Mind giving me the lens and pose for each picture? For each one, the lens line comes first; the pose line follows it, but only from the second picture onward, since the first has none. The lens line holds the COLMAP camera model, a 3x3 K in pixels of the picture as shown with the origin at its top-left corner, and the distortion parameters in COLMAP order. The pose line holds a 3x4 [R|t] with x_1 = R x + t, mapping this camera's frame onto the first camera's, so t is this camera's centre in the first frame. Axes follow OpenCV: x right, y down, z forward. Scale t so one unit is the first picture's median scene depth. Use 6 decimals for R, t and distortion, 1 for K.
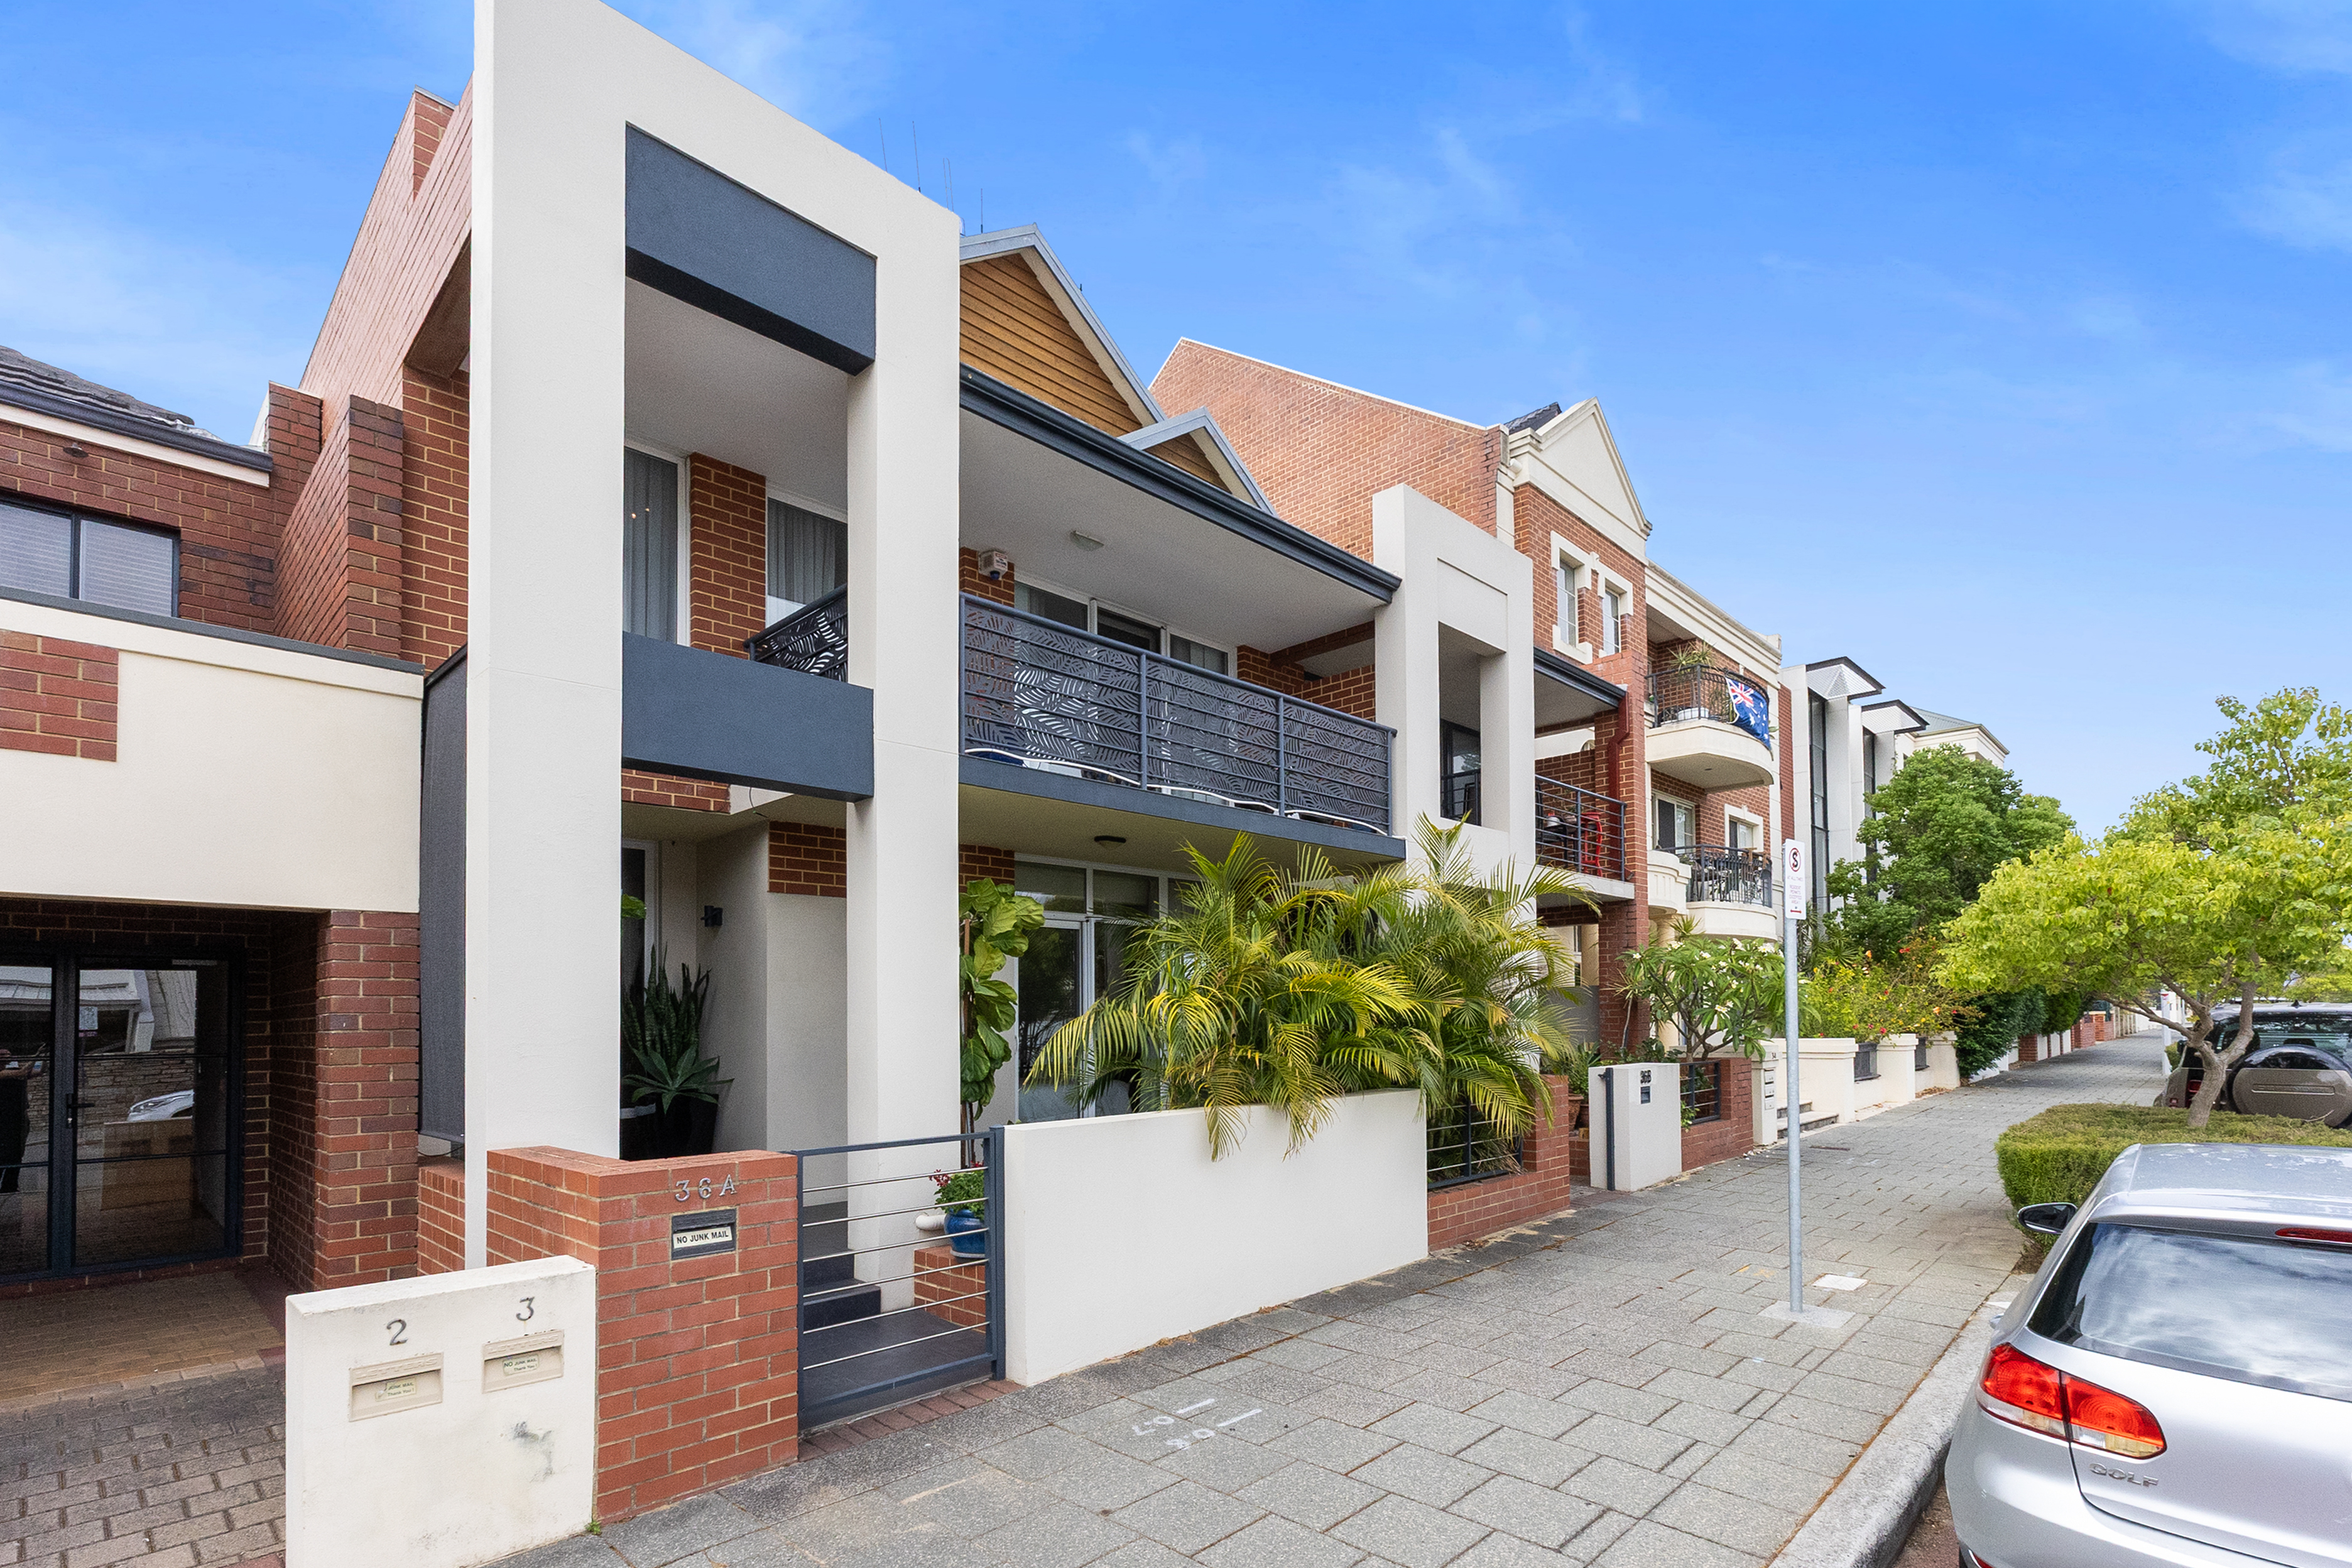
lens RADIAL K [[1065.8, 0, 1260.3], [0, 1065.8, 916.6], [0, 0, 1]] dist [0.002891, -0.000421]
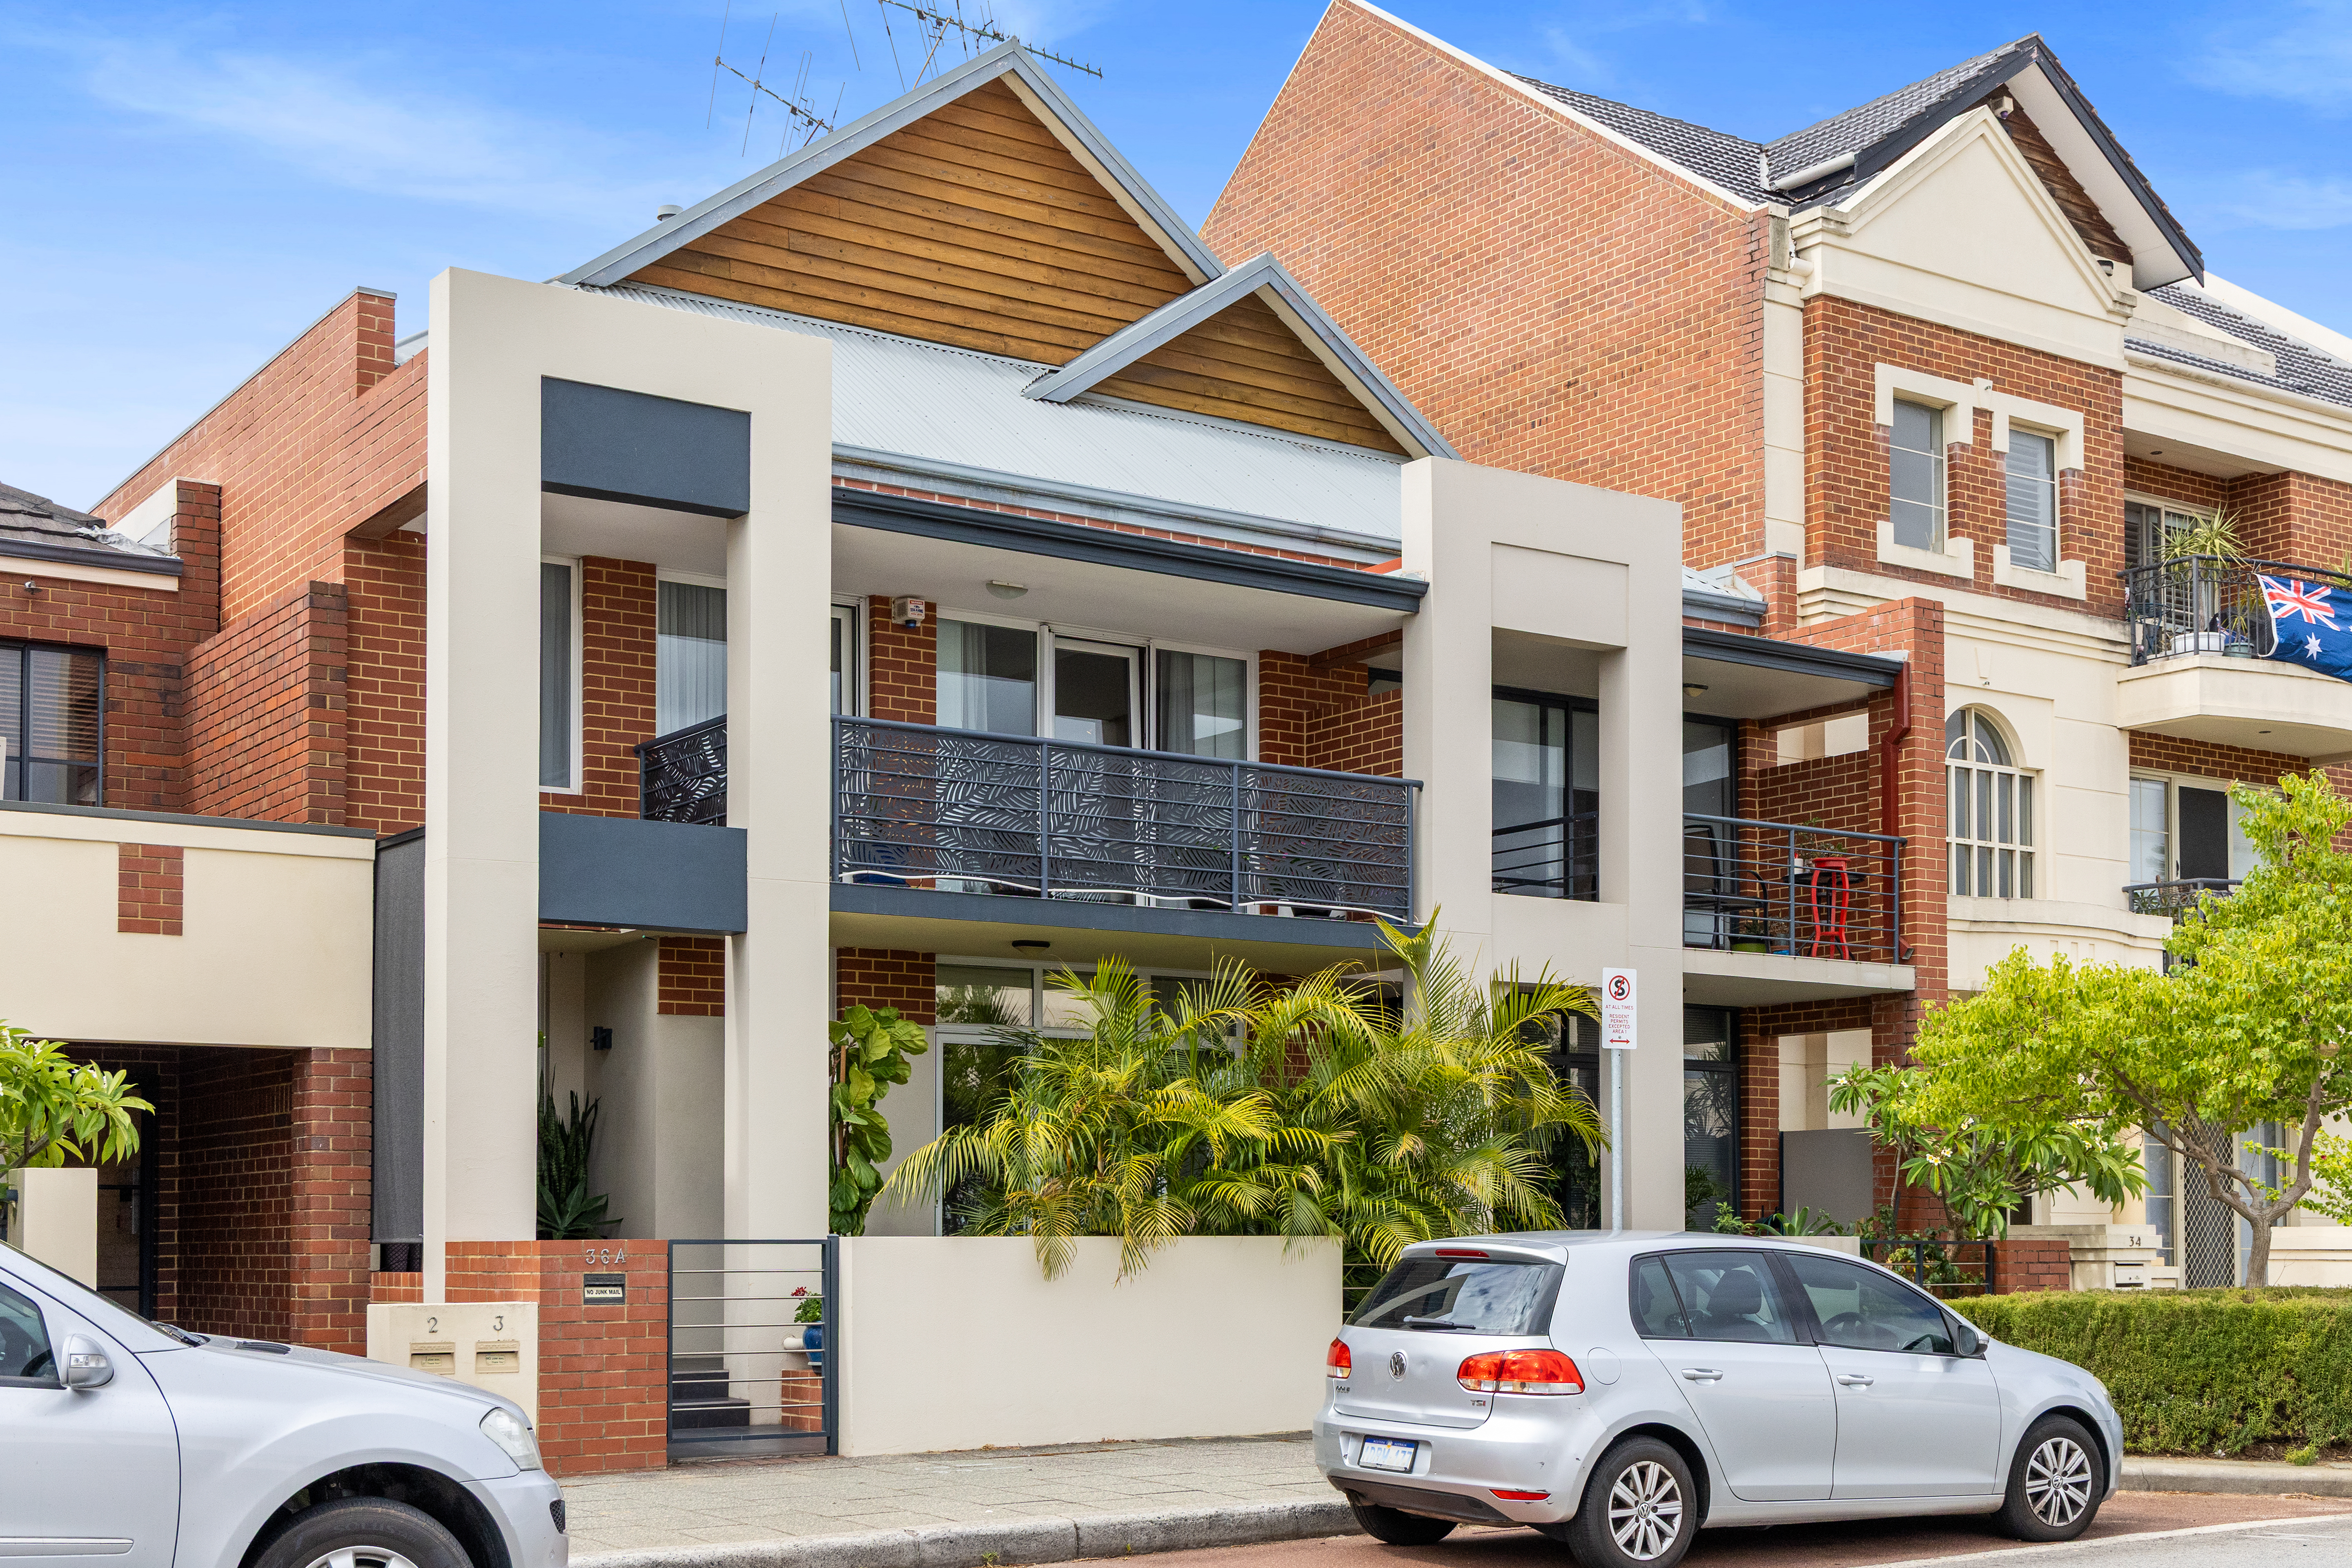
lens RADIAL K [[2802.2, 0, 1173.3], [0, 2802.2, 777.8], [0, 0, 1]] dist [0.063523, 0.000000]
pose [[0.965447, -0.026853, -0.259212, 0.626581], [0.010137, 0.997794, -0.065612, -0.064696], [0.260402, 0.060717, 0.963589, -1.283179]]
